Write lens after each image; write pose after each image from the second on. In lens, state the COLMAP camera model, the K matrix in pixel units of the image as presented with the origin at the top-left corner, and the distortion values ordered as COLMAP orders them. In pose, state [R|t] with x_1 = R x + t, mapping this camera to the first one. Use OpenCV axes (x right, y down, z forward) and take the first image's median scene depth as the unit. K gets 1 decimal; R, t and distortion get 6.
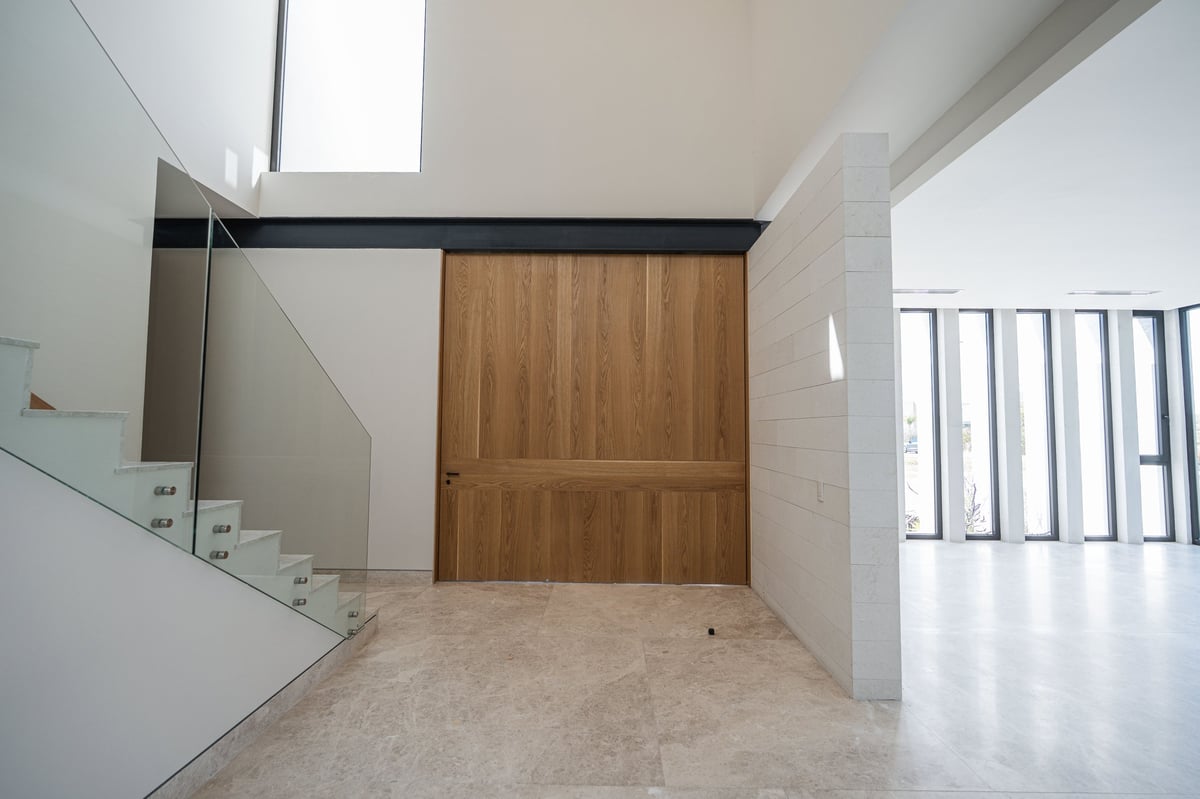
lens RADIAL K [[518.7, 0, 607.4], [0, 518.7, 399.9], [0, 0, 1]] dist [-0.004412, 0.001288]
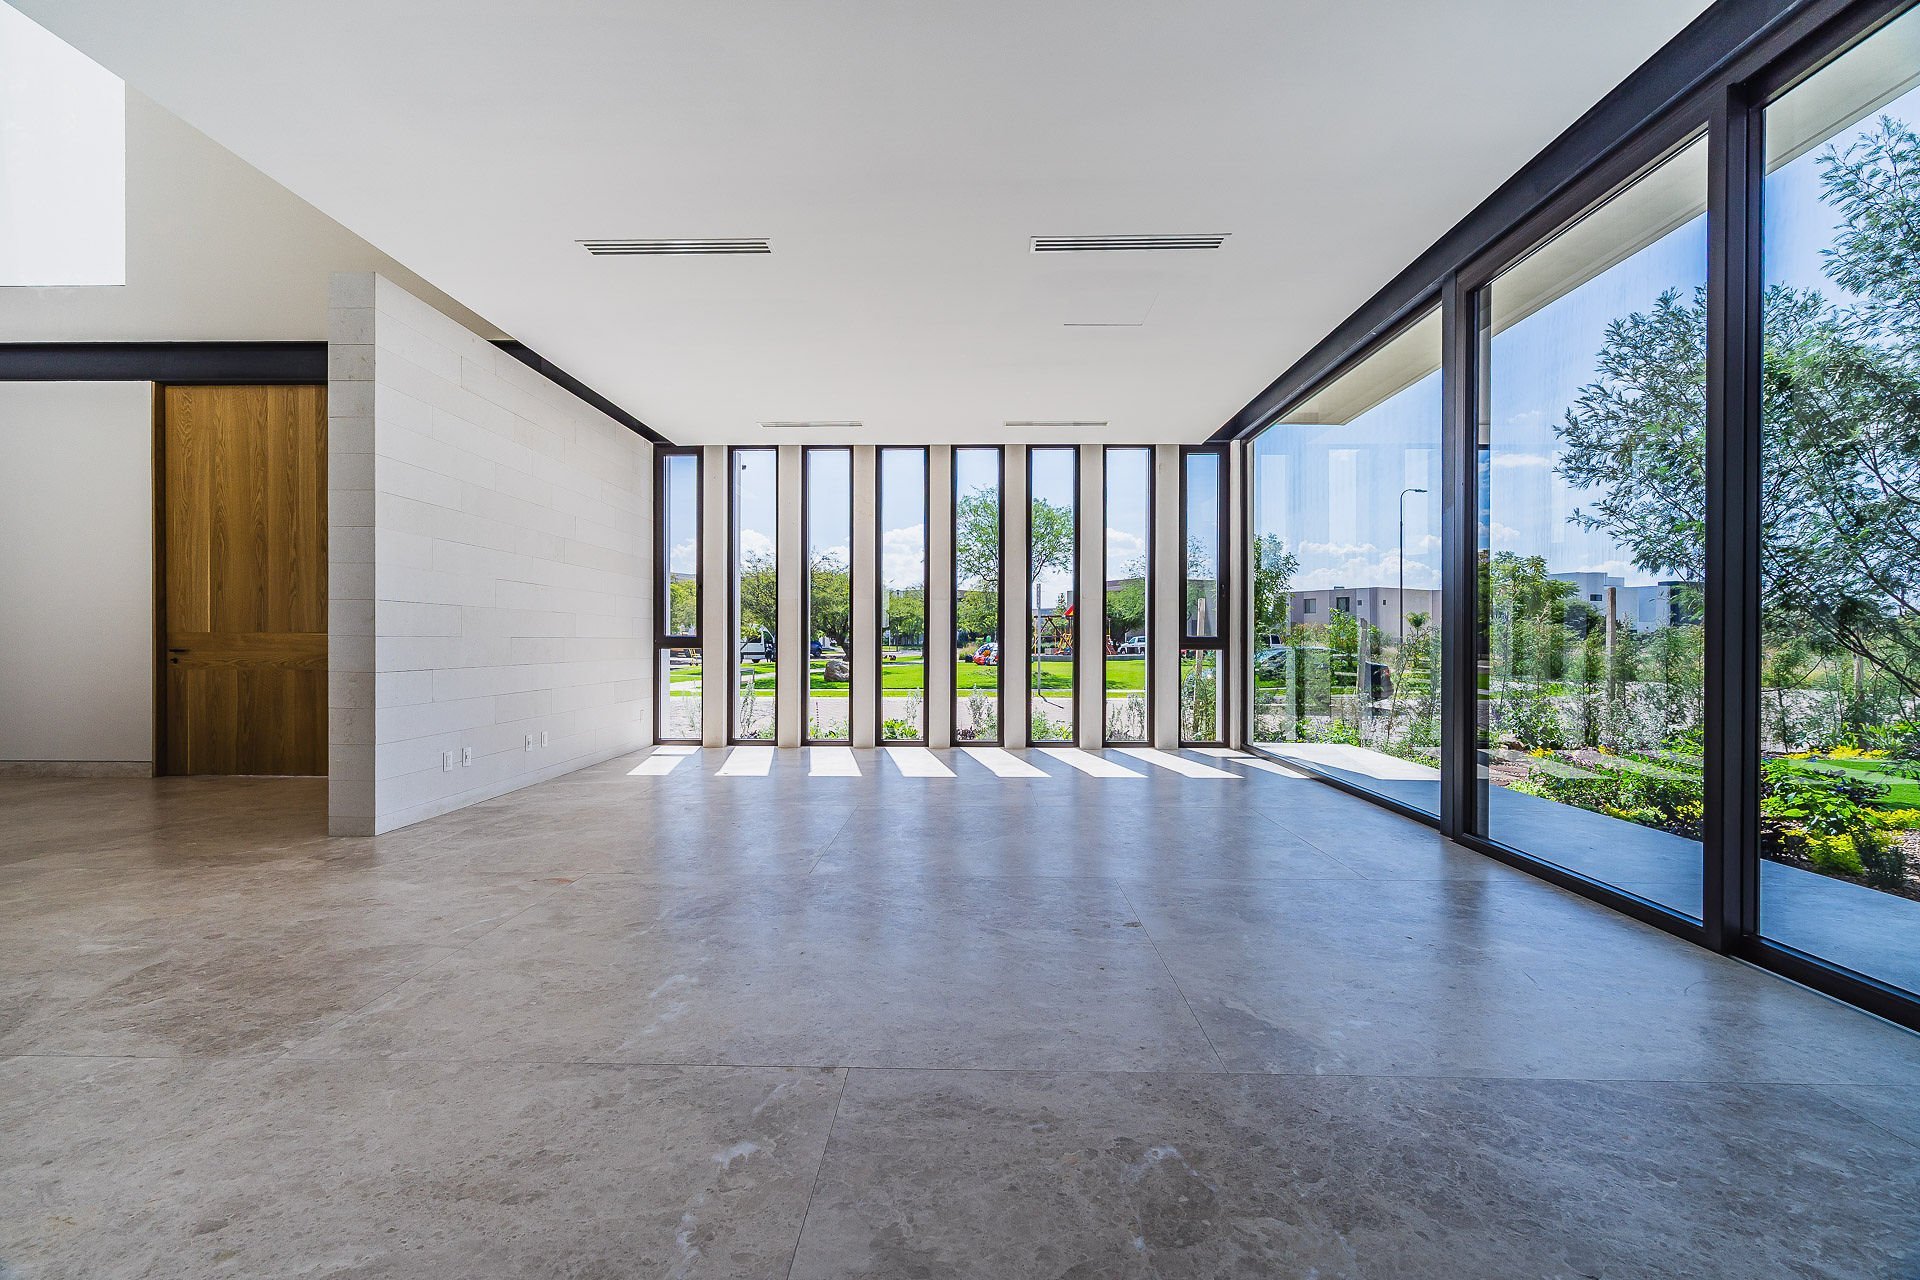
lens RADIAL K [[873.9, 0, 1001.1], [0, 873.9, 653.6], [0, 0, 1]] dist [-0.004658, 0.001061]
pose [[0.999955, -0.005892, -0.007368, 1.039931], [0.006382, 0.997643, 0.068318, 0.057423], [0.006948, -0.068362, 0.997636, -0.406450]]
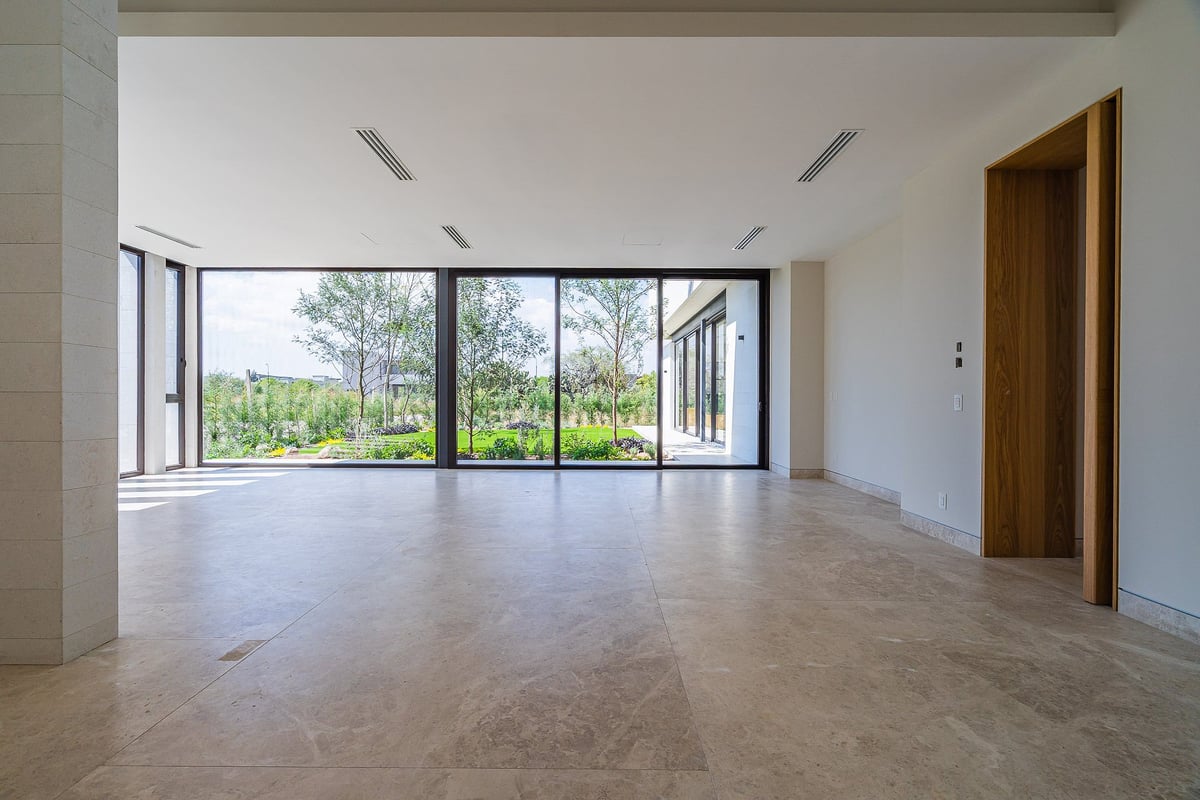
lens RADIAL K [[546.2, 0, 590.5], [0, 546.2, 401.3], [0, 0, 1]] dist [-0.004658, 0.001061]
pose [[-0.001865, -0.015718, 0.999875, -0.175375], [-0.057932, 0.998199, 0.015583, 0.071866], [-0.998319, -0.057896, -0.002773, 0.133703]]
